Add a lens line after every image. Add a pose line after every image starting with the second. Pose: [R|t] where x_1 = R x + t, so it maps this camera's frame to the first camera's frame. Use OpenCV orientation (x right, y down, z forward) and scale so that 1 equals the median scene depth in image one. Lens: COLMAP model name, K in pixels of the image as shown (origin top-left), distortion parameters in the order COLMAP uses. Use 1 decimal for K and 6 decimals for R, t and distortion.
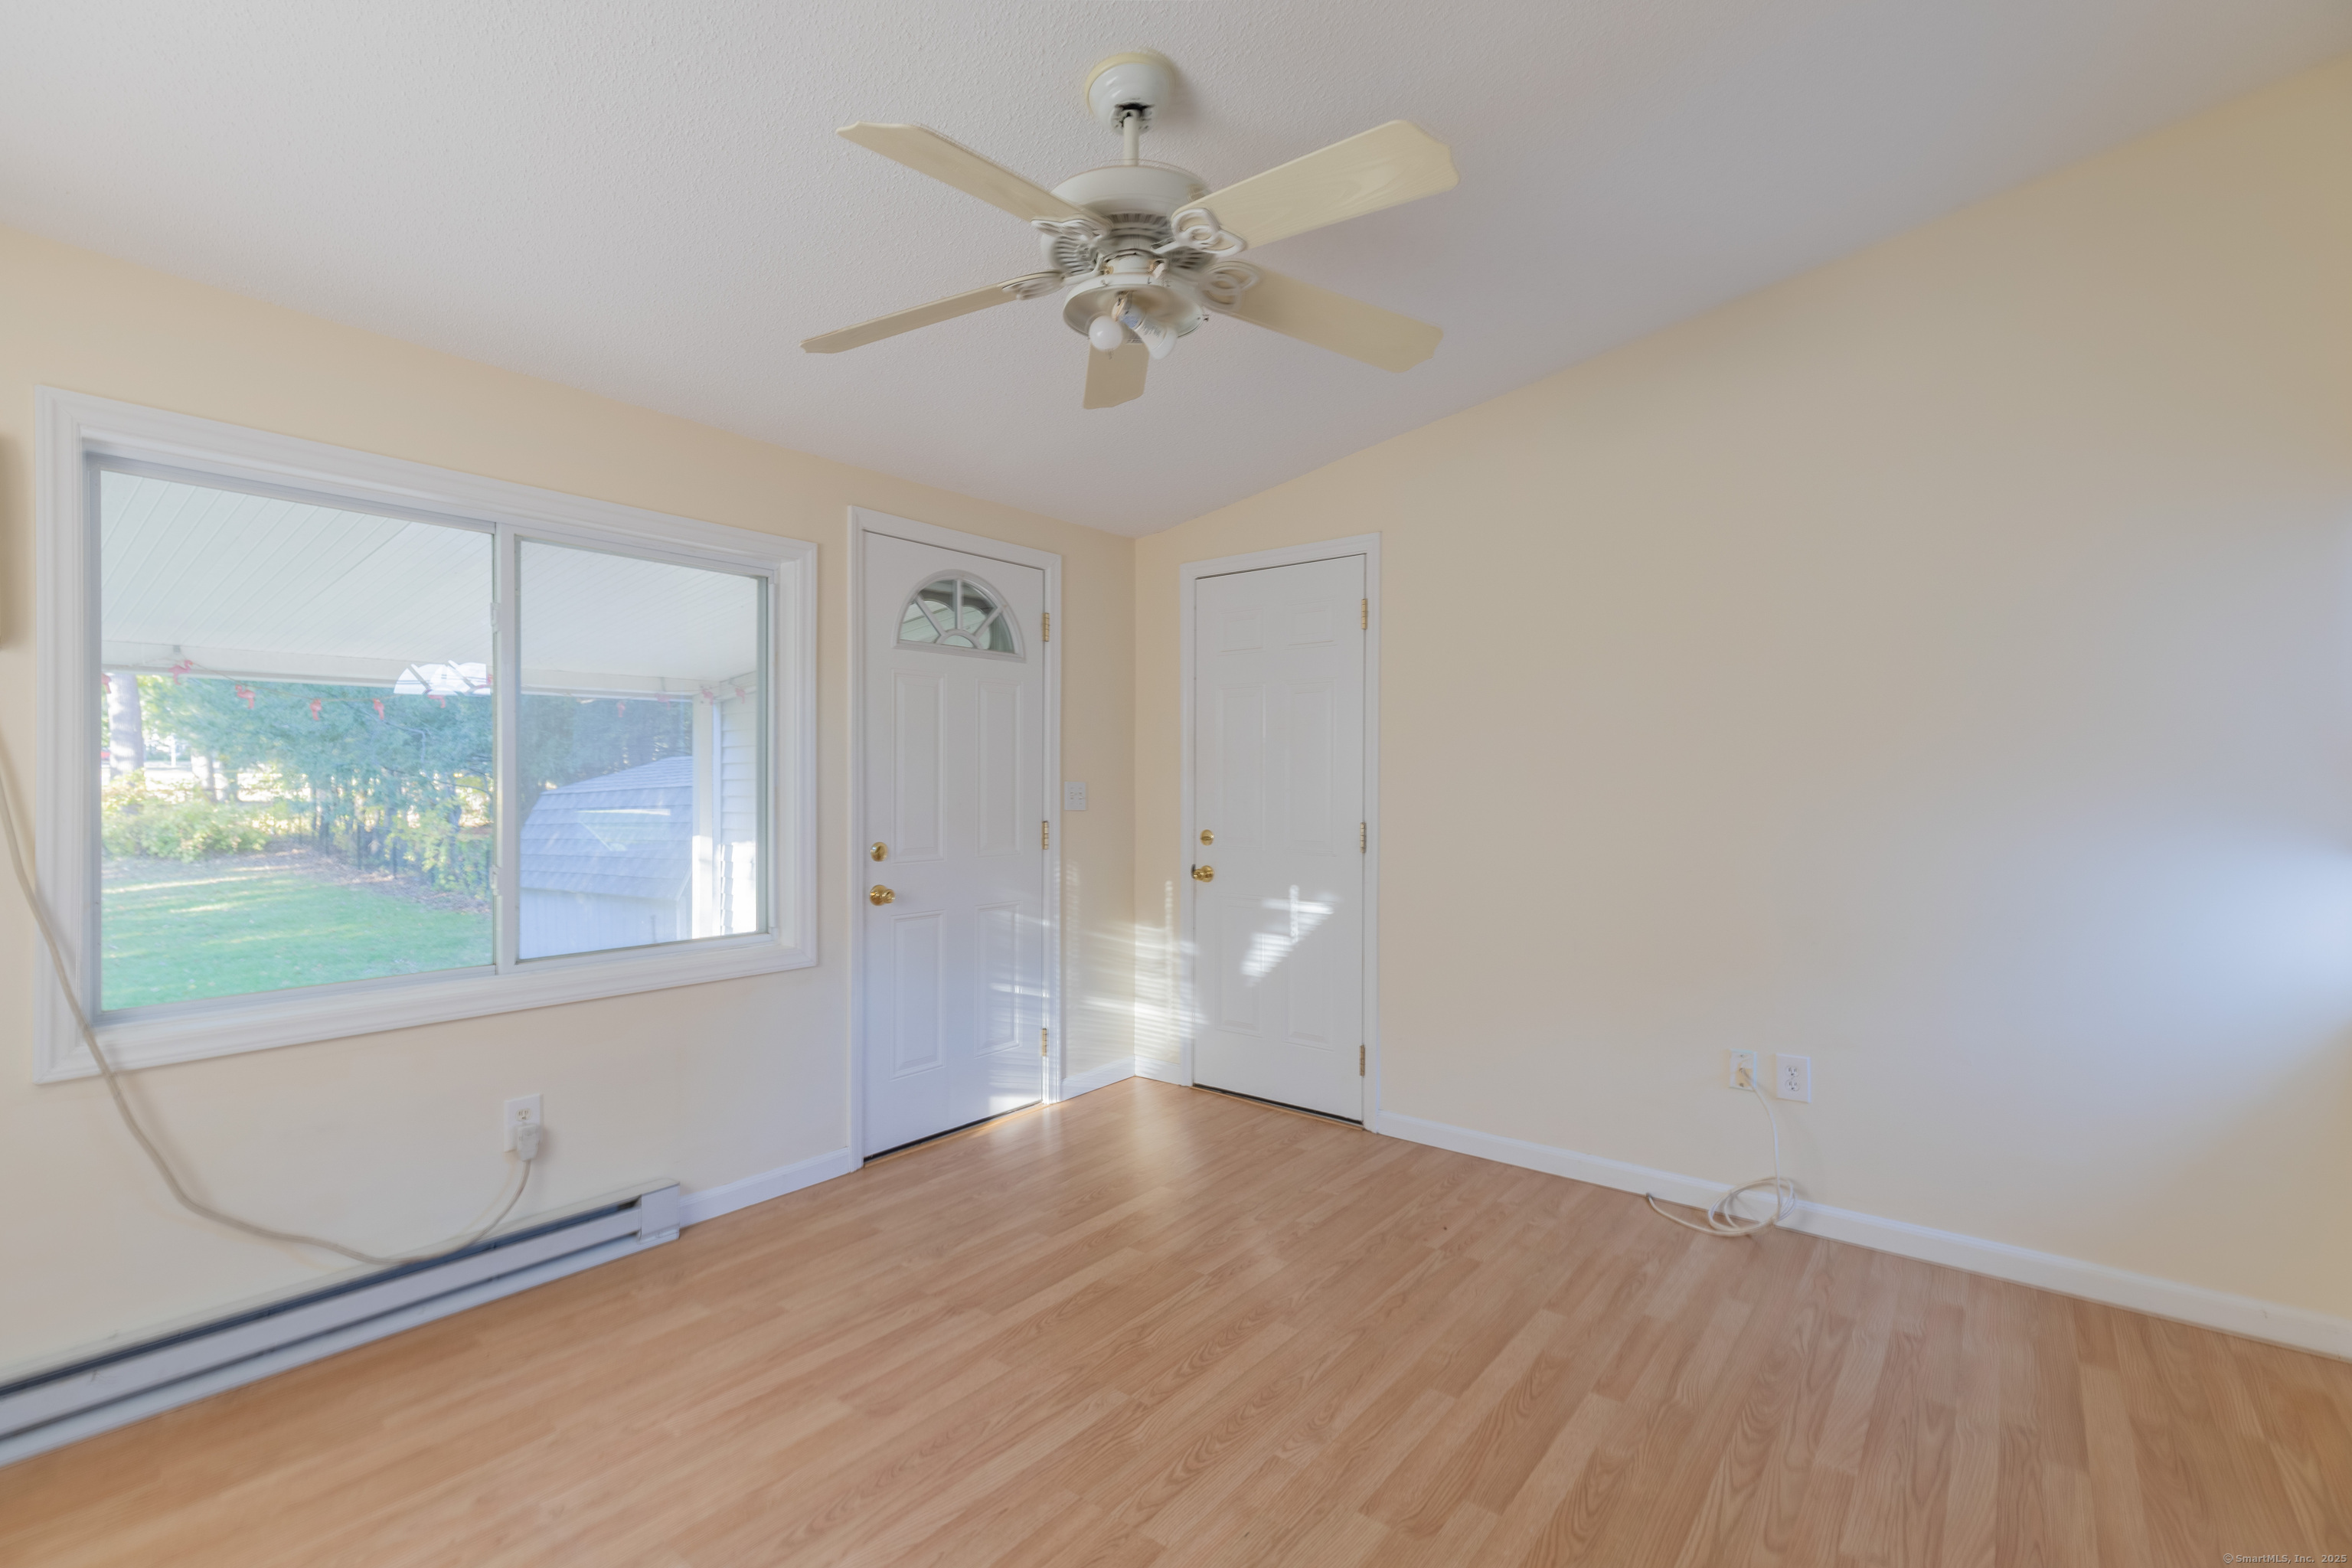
lens RADIAL K [[1083.7, 0, 1179.3], [0, 1083.7, 791.6], [0, 0, 1]] dist [0.009525, -0.000945]
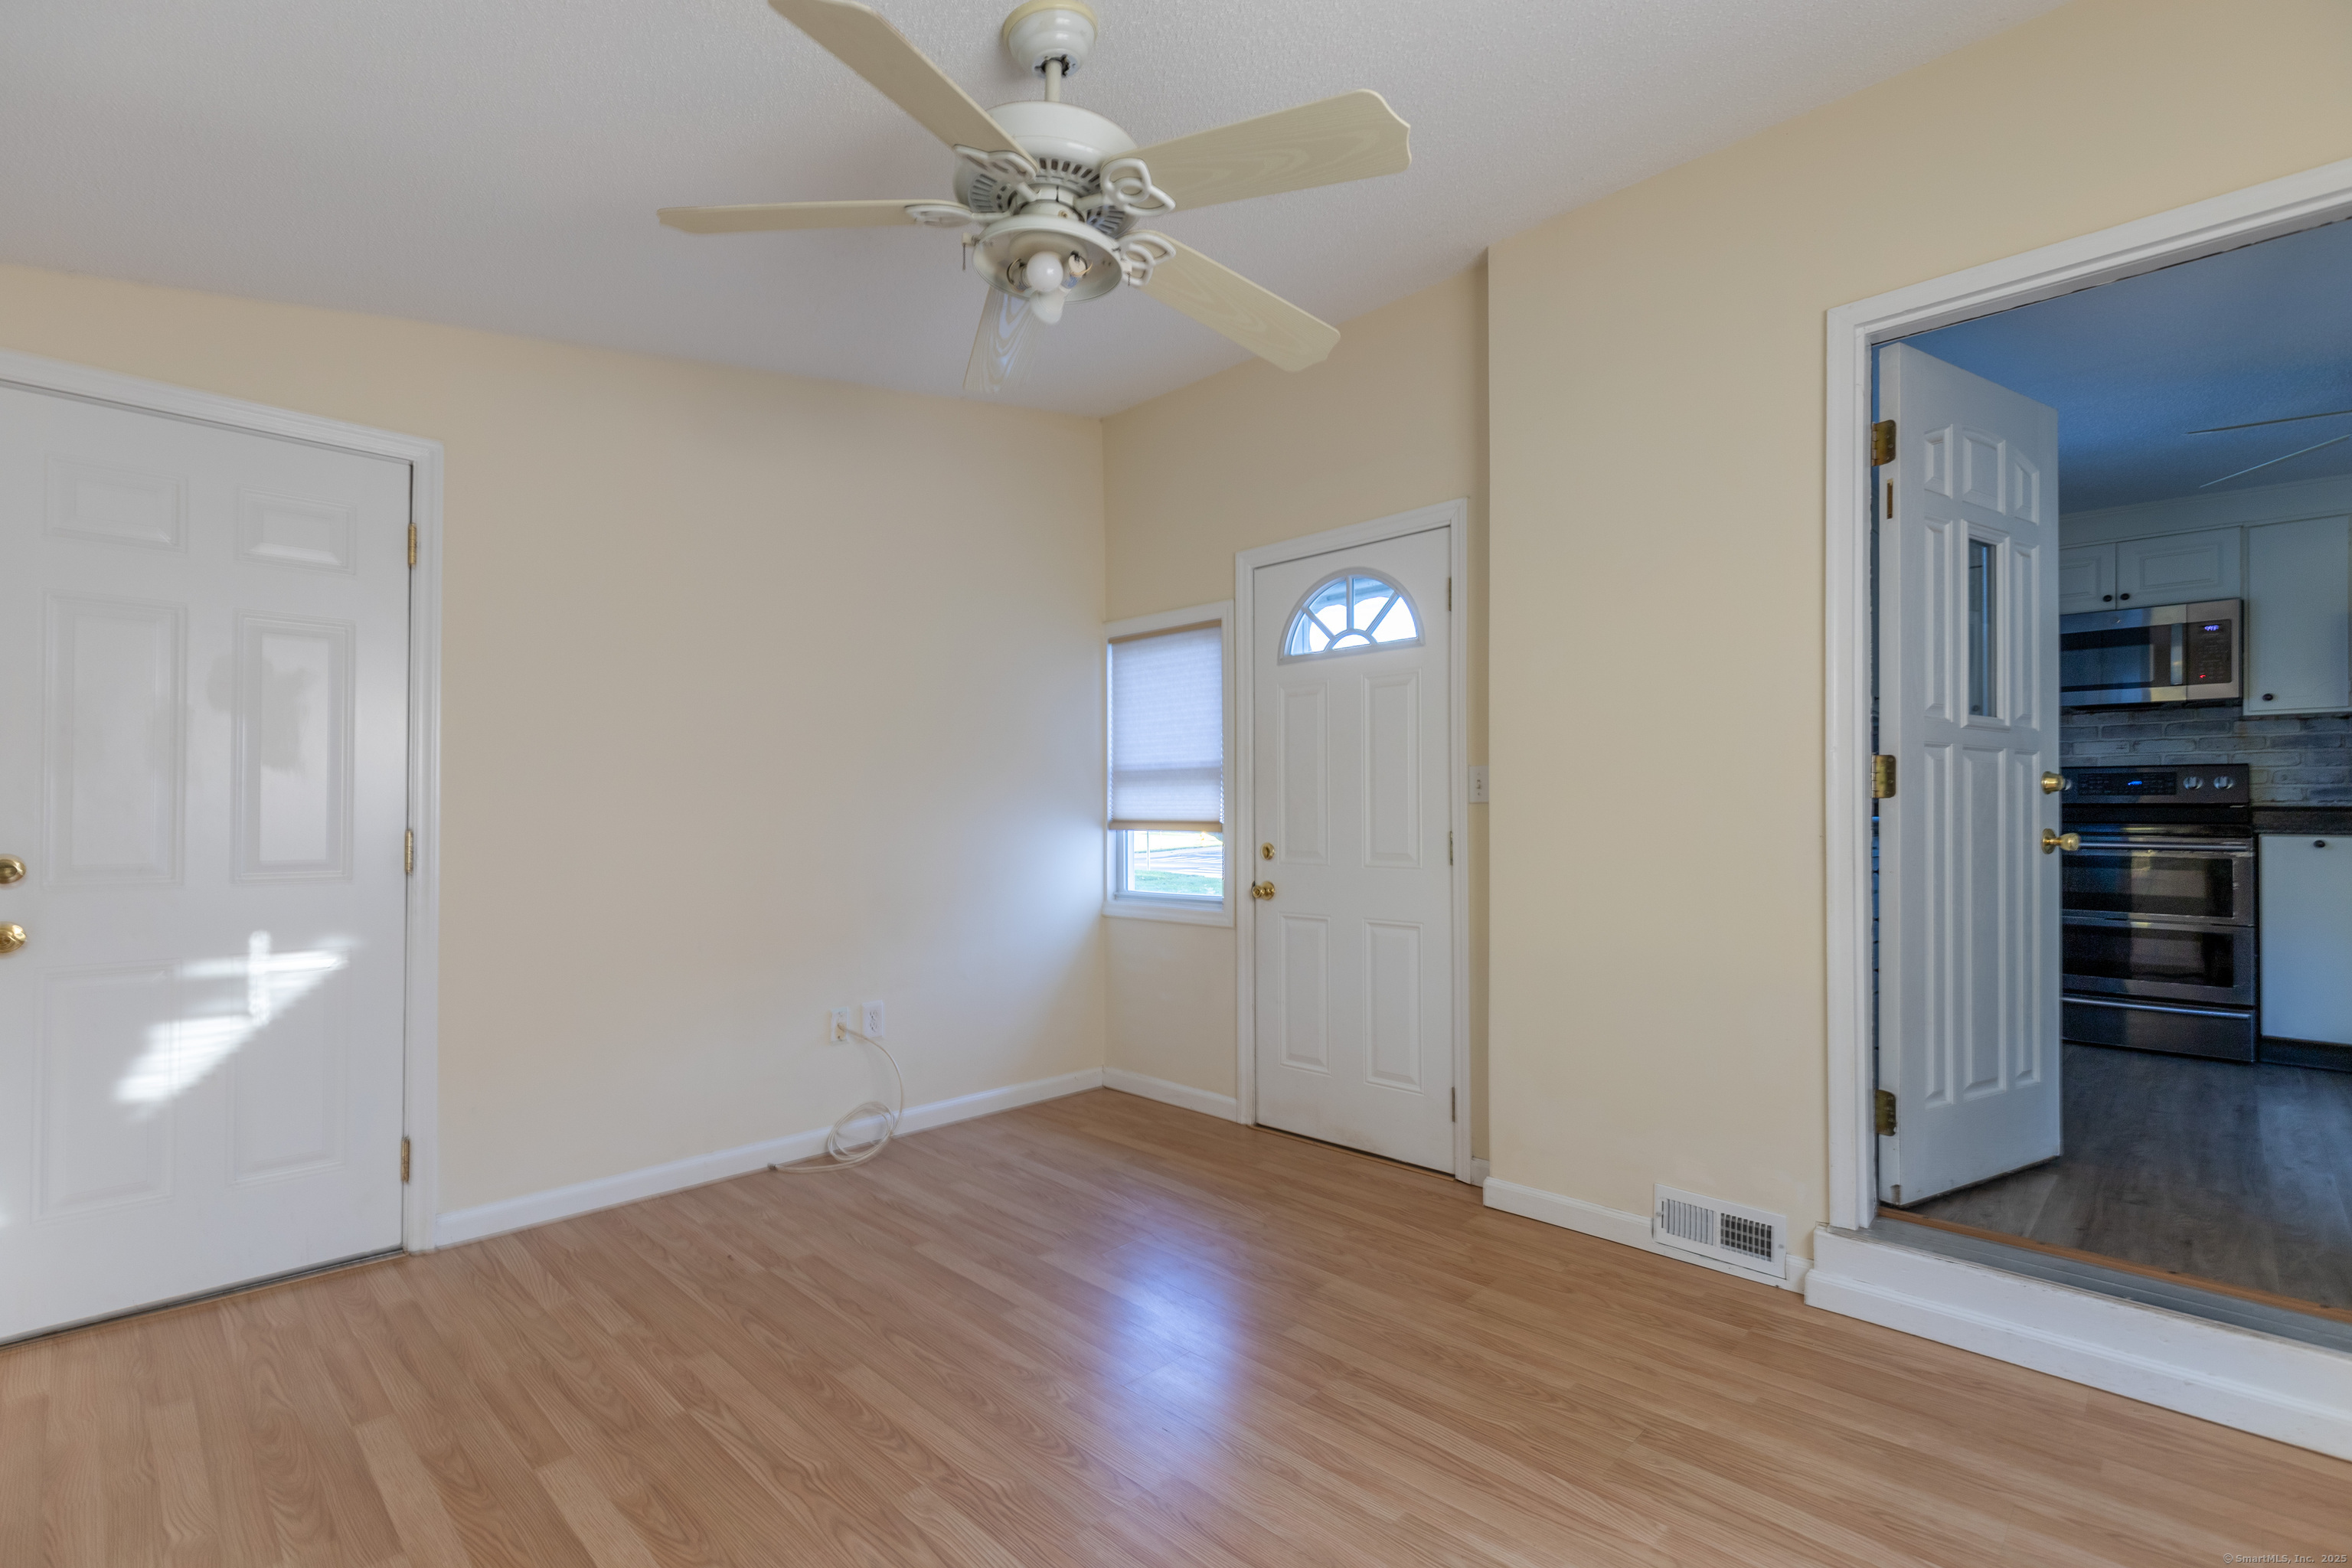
lens RADIAL K [[1083.7, 0, 1168.2], [0, 1083.7, 800.2], [0, 0, 1]] dist [0.009525, -0.000945]
pose [[0.095017, 0.012181, 0.995401, -0.645873], [0.011492, 0.999845, -0.013333, 0.030354], [-0.995409, 0.012706, 0.094862, 0.538617]]
